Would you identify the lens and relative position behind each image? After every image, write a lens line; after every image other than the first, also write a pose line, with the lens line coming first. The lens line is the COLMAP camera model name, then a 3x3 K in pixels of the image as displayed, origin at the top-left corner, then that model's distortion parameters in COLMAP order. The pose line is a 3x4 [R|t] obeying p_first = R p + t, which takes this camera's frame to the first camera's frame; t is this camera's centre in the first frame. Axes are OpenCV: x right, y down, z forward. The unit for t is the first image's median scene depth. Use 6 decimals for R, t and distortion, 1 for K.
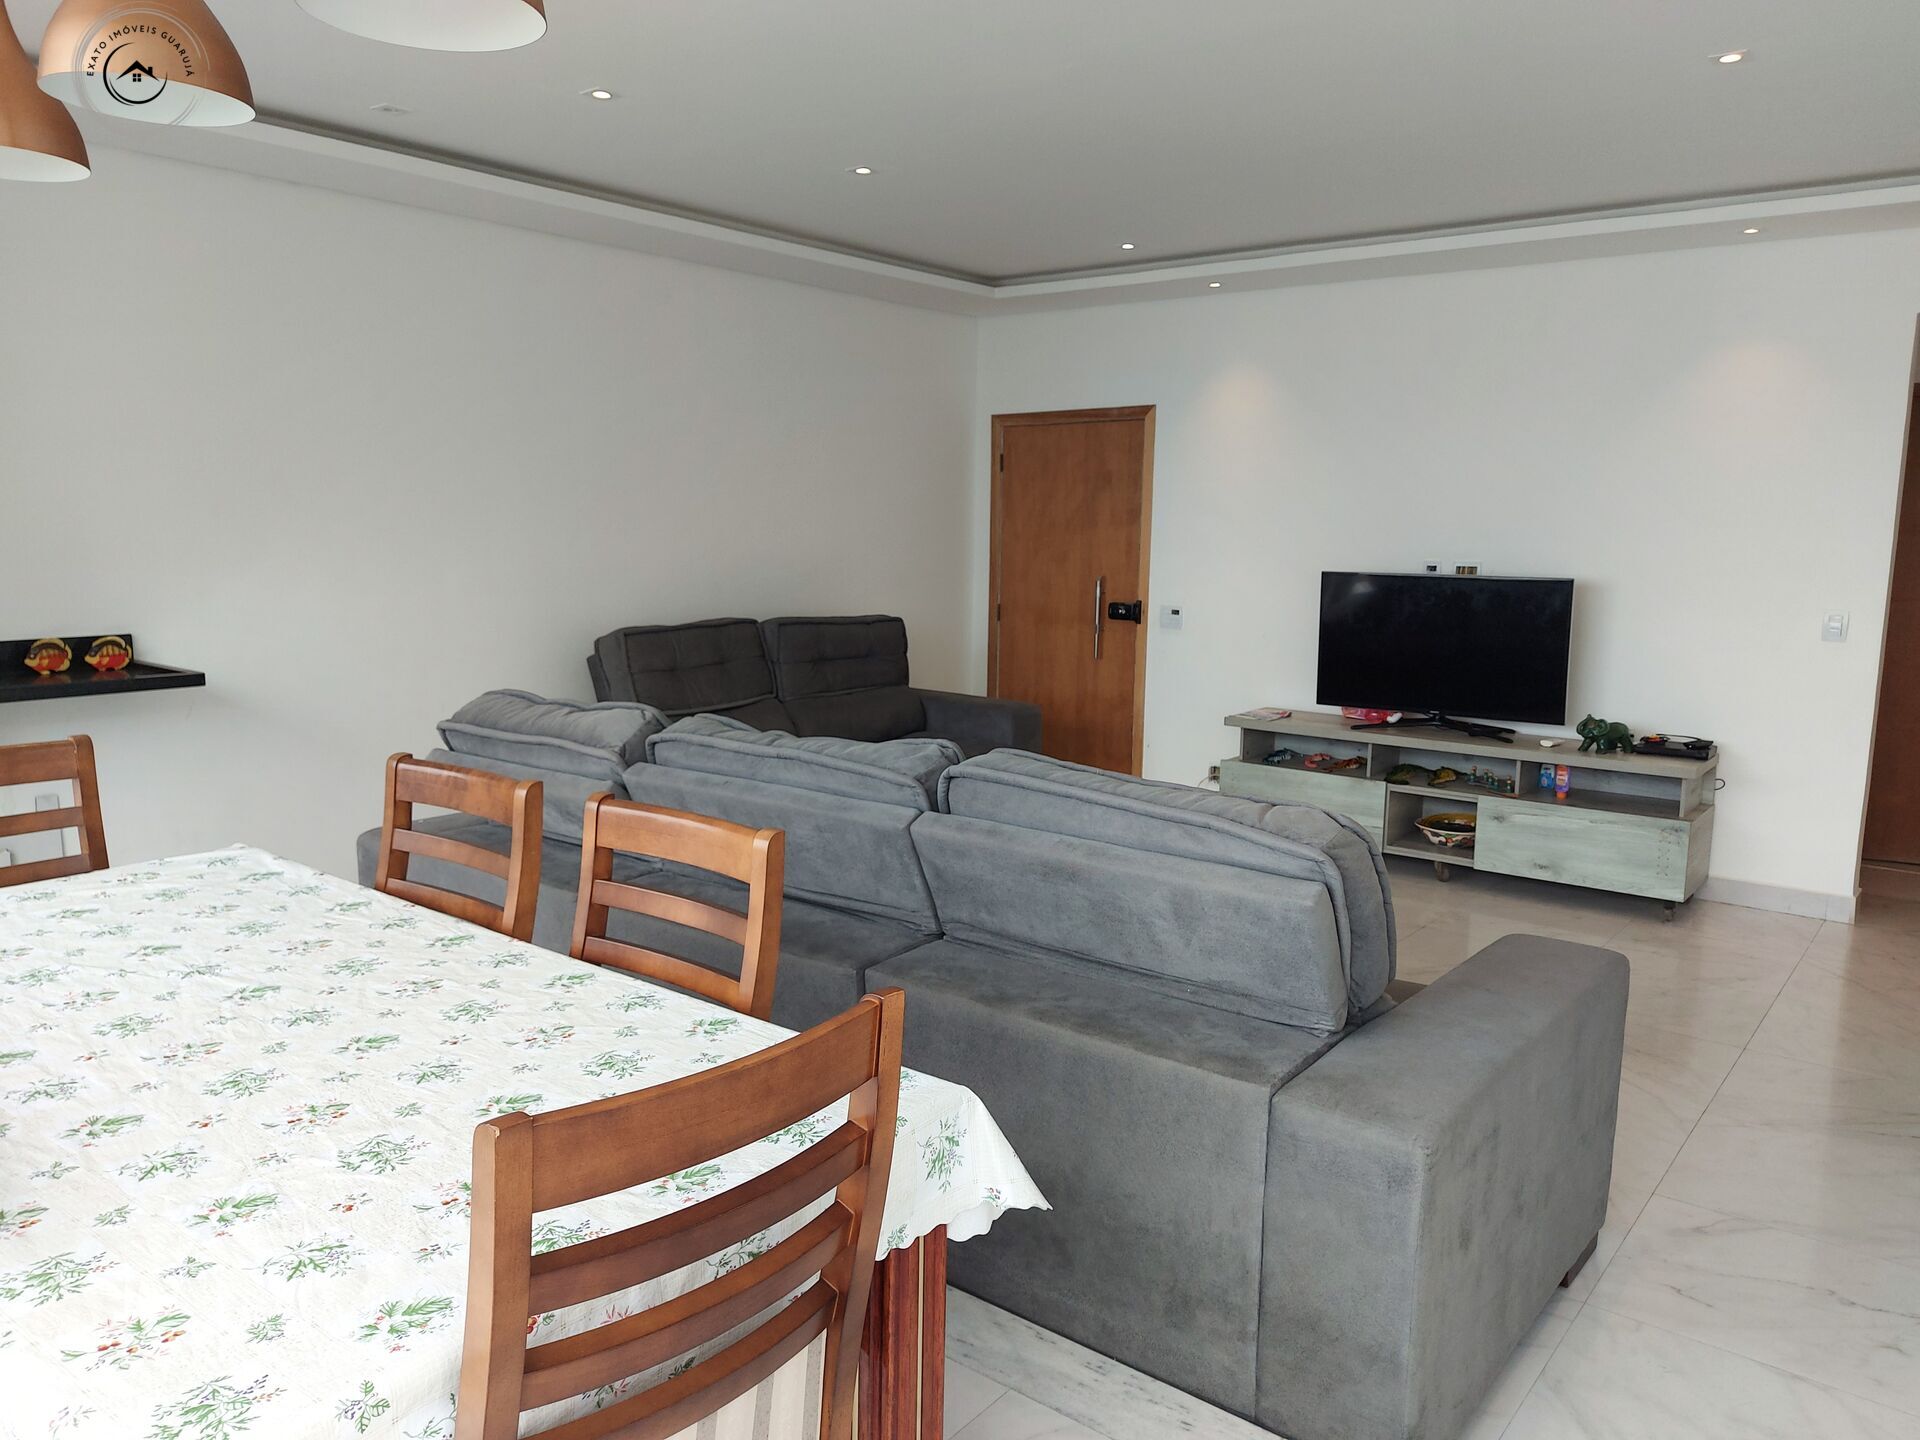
lens RADIAL K [[1393.5, 0, 960.0], [0, 1393.5, 720.0], [0, 0, 1]] dist [0.099982, -0.127729]
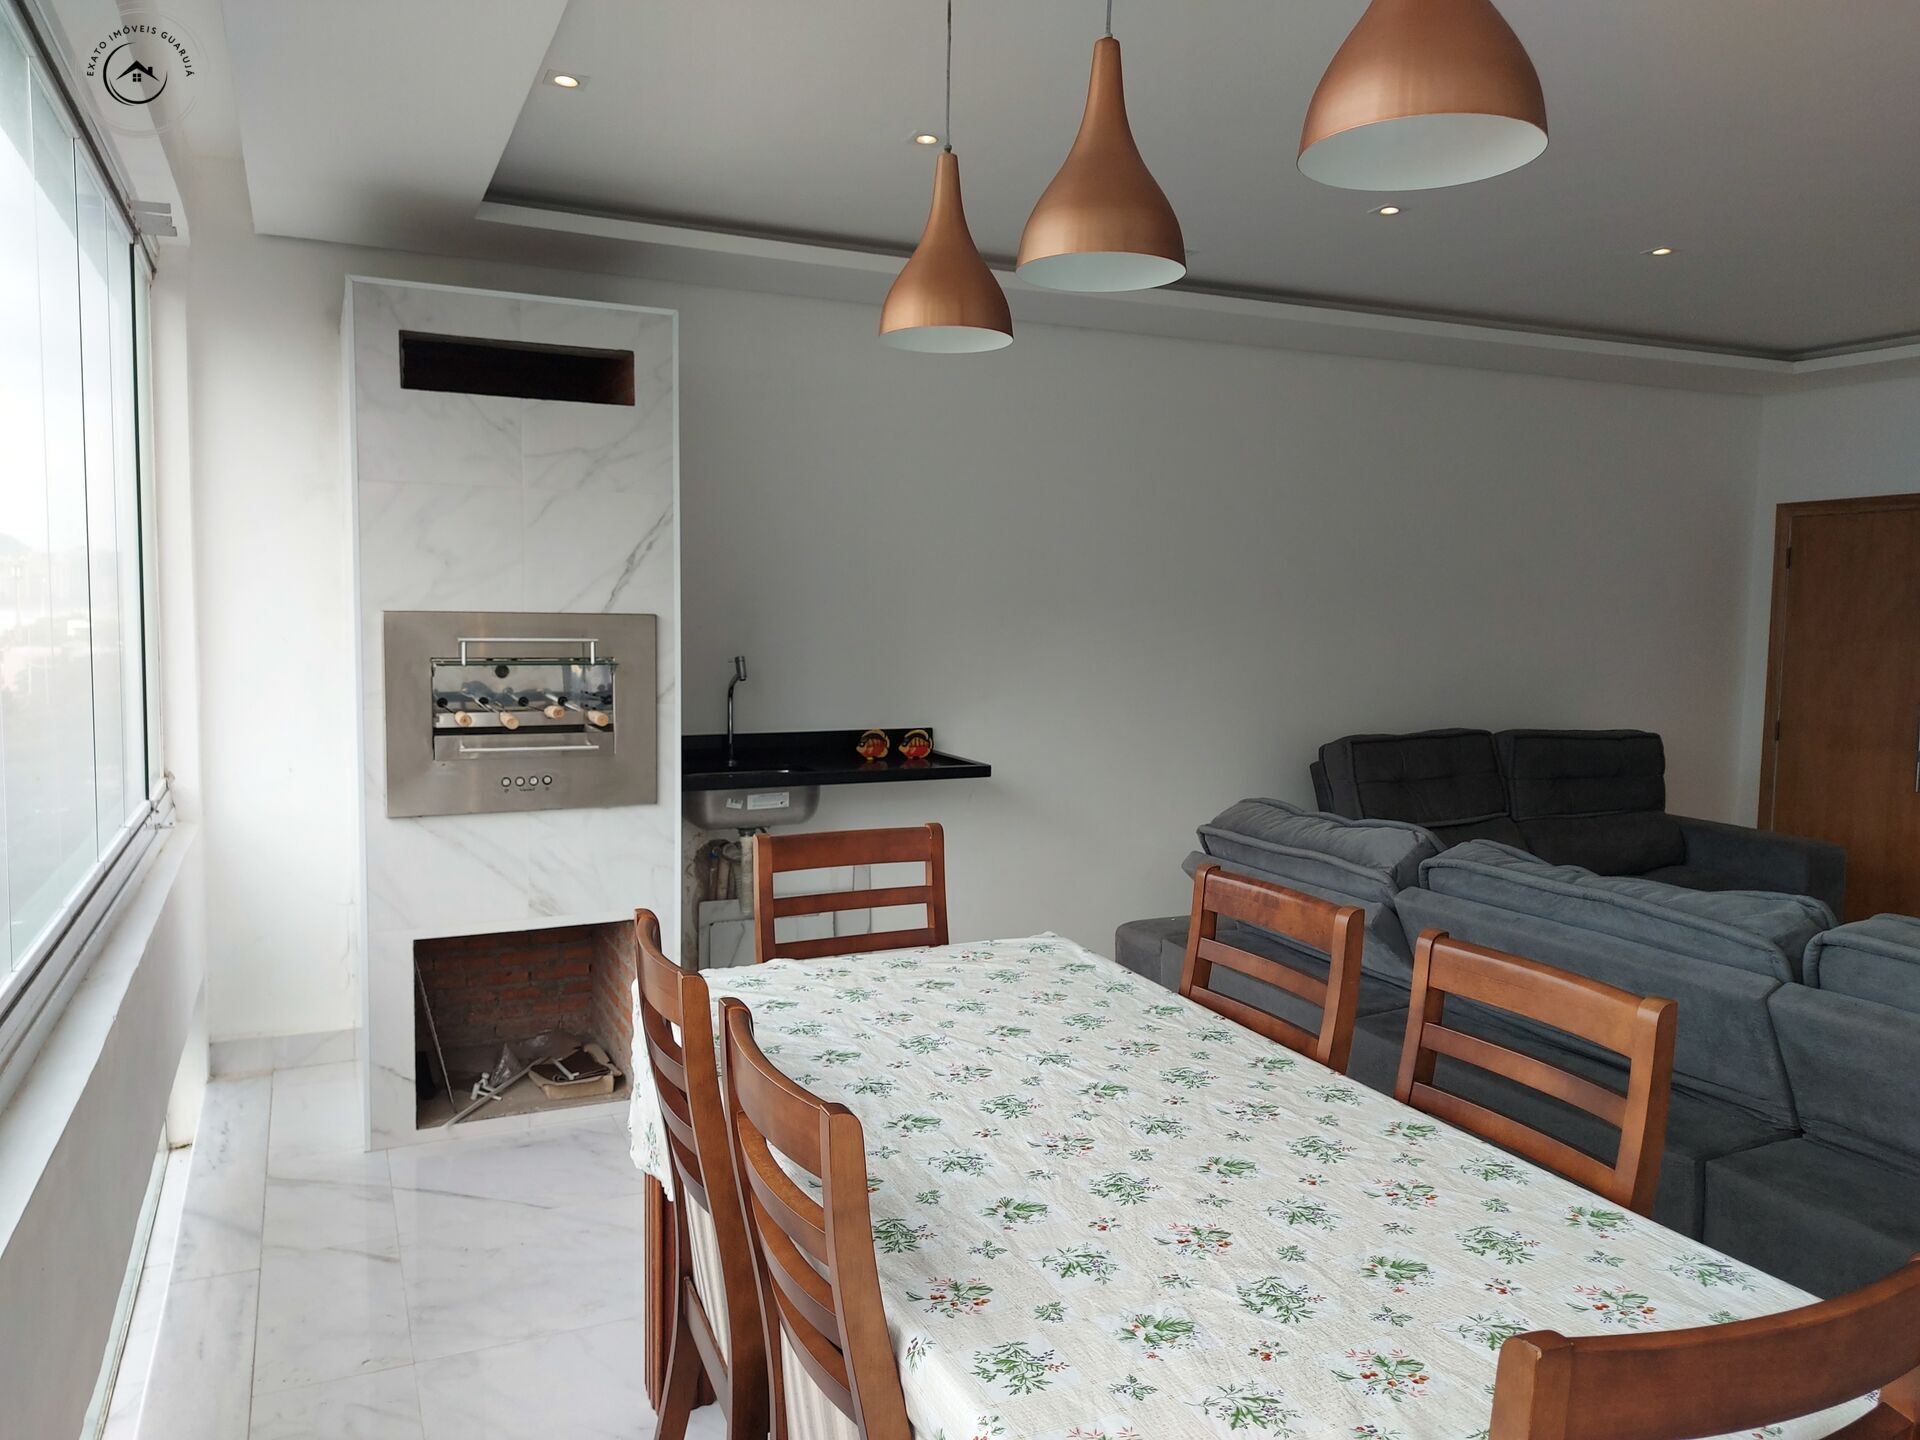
lens RADIAL K [[1381.7, 0, 951.5], [0, 1381.7, 731.6], [0, 0, 1]] dist [0.090639, -0.105474]
pose [[0.892307, 0.038526, -0.449782, -0.065697], [-0.065410, 0.996871, -0.044376, -0.009528], [0.446665, 0.069018, 0.892035, 0.002160]]
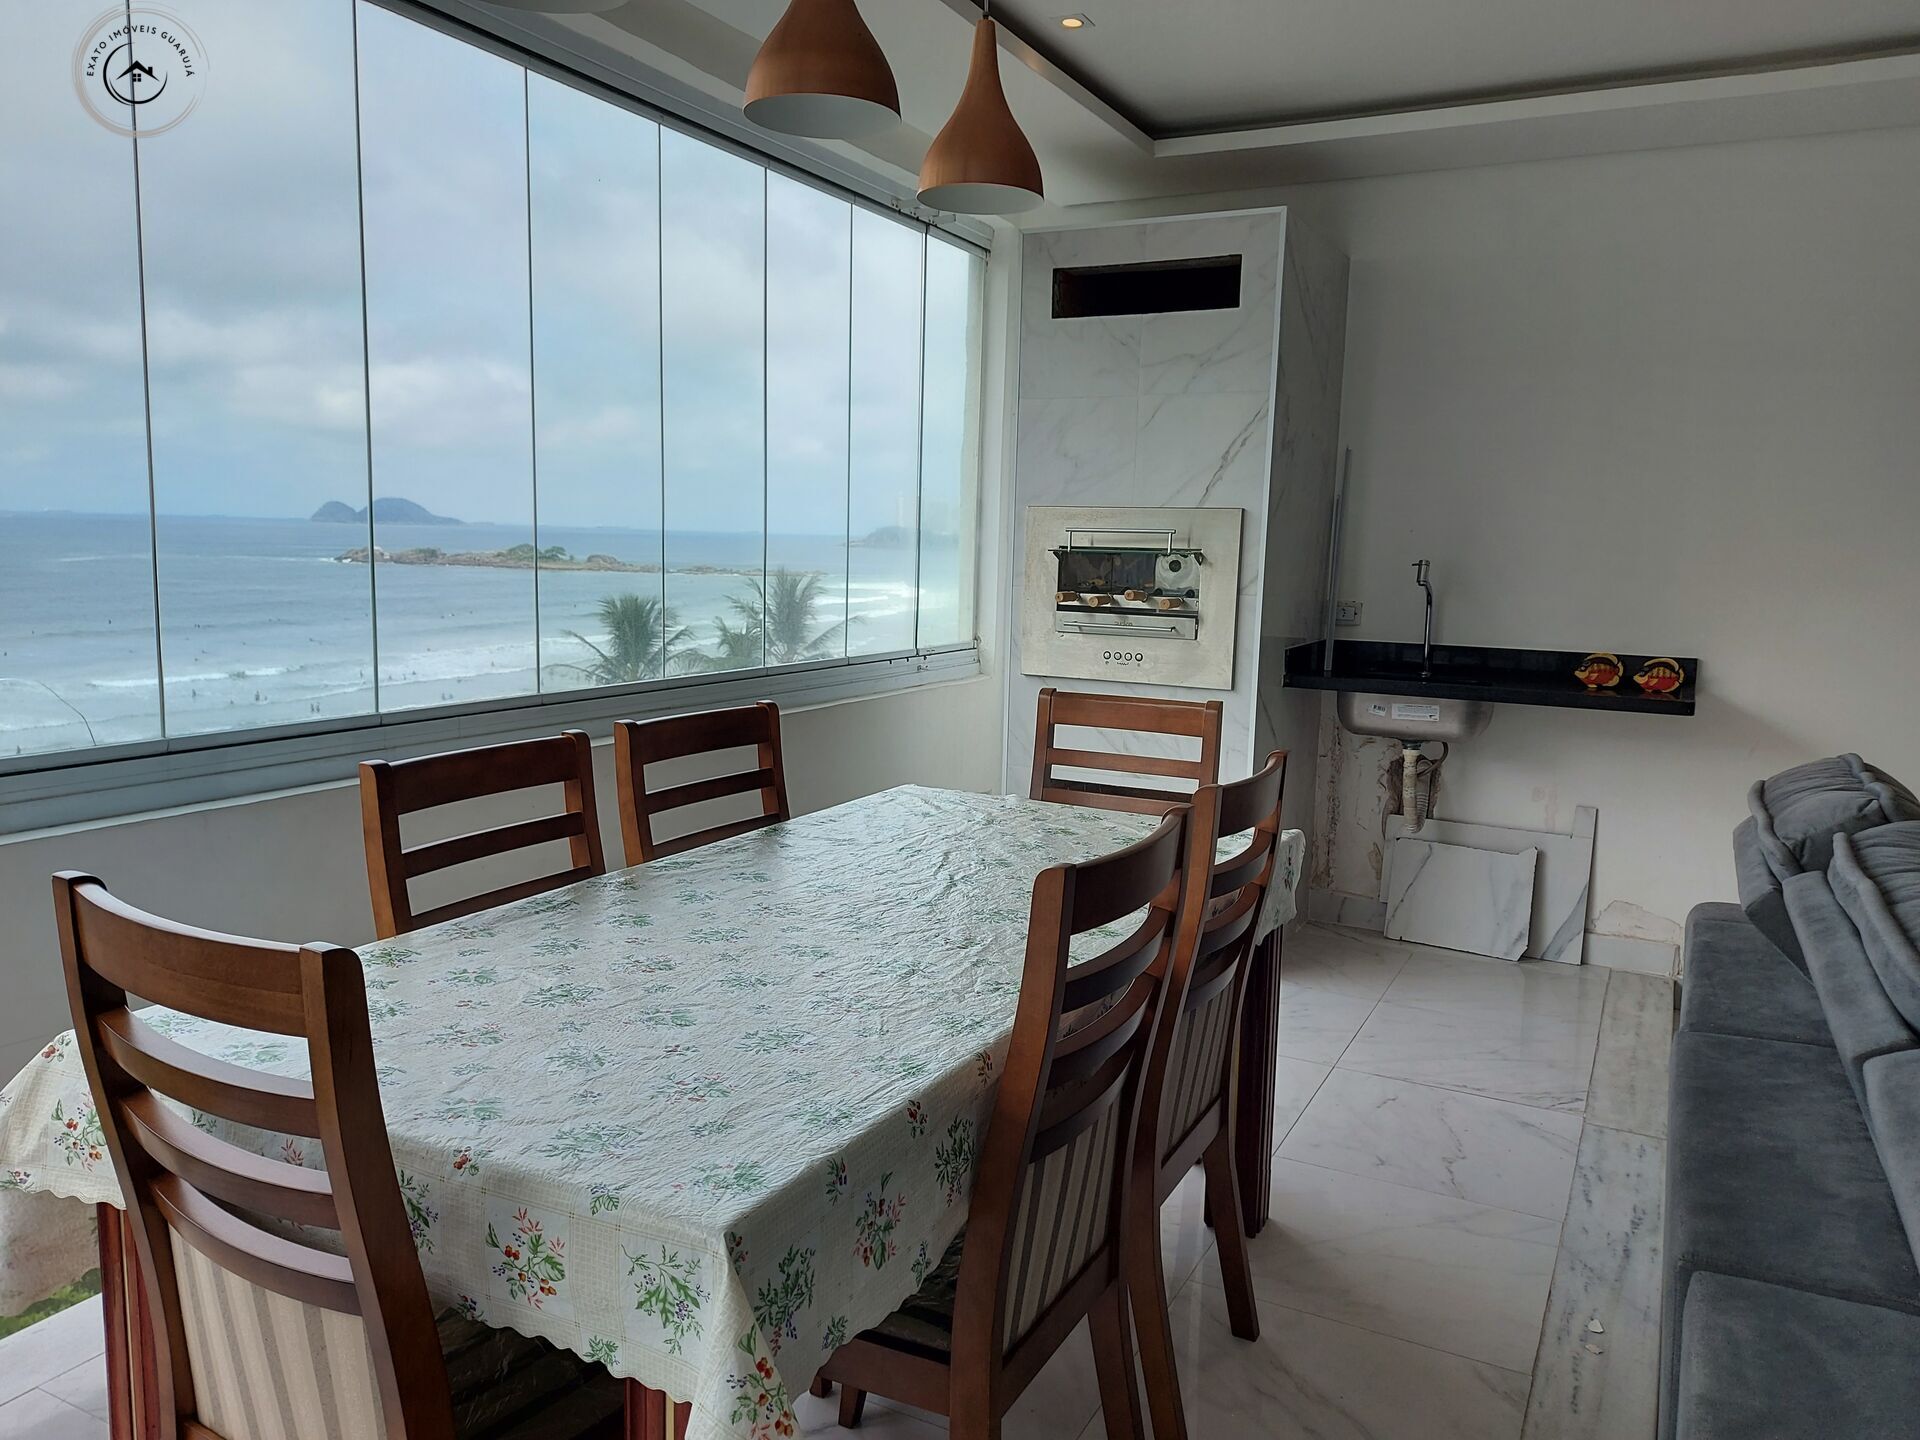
lens RADIAL K [[1378.1, 0, 978.1], [0, 1378.1, 727.4], [0, 0, 1]] dist [0.096549, -0.108711]
pose [[0.194680, 0.124828, -0.972891, 0.252663], [-0.166096, 0.981740, 0.092727, -0.023912], [0.966702, 0.143541, 0.211858, 0.363842]]
